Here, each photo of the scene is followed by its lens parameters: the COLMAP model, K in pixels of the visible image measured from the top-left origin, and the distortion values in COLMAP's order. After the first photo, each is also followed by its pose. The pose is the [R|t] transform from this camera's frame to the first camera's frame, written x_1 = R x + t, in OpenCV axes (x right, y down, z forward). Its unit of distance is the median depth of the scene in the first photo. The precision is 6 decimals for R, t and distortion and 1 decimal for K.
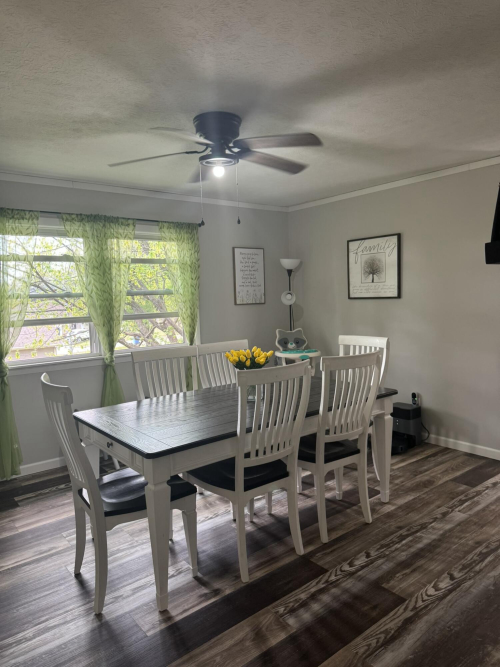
lens RADIAL K [[473.1, 0, 247.6], [0, 473.1, 333.1], [0, 0, 1]] dist [0.014250, -0.001586]
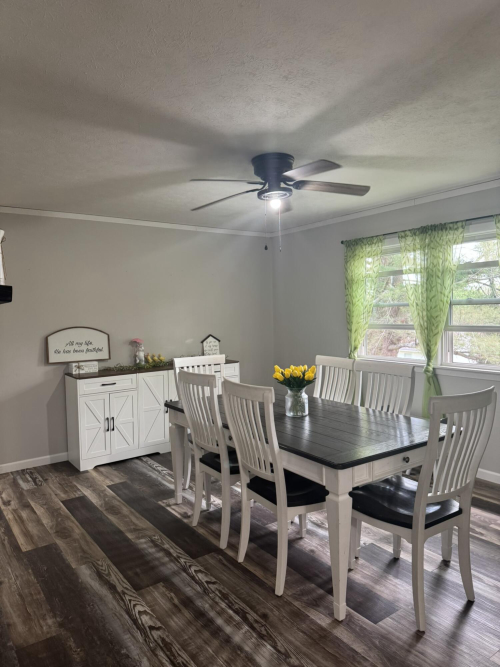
lens RADIAL K [[473.1, 0, 247.0], [0, 473.1, 333.9], [0, 0, 1]] dist [0.014250, -0.001586]
pose [[-0.055351, 0.079554, -0.995293, 1.261039], [-0.060070, 0.994750, 0.082851, -0.136169], [0.996658, 0.064373, -0.050282, 1.163730]]
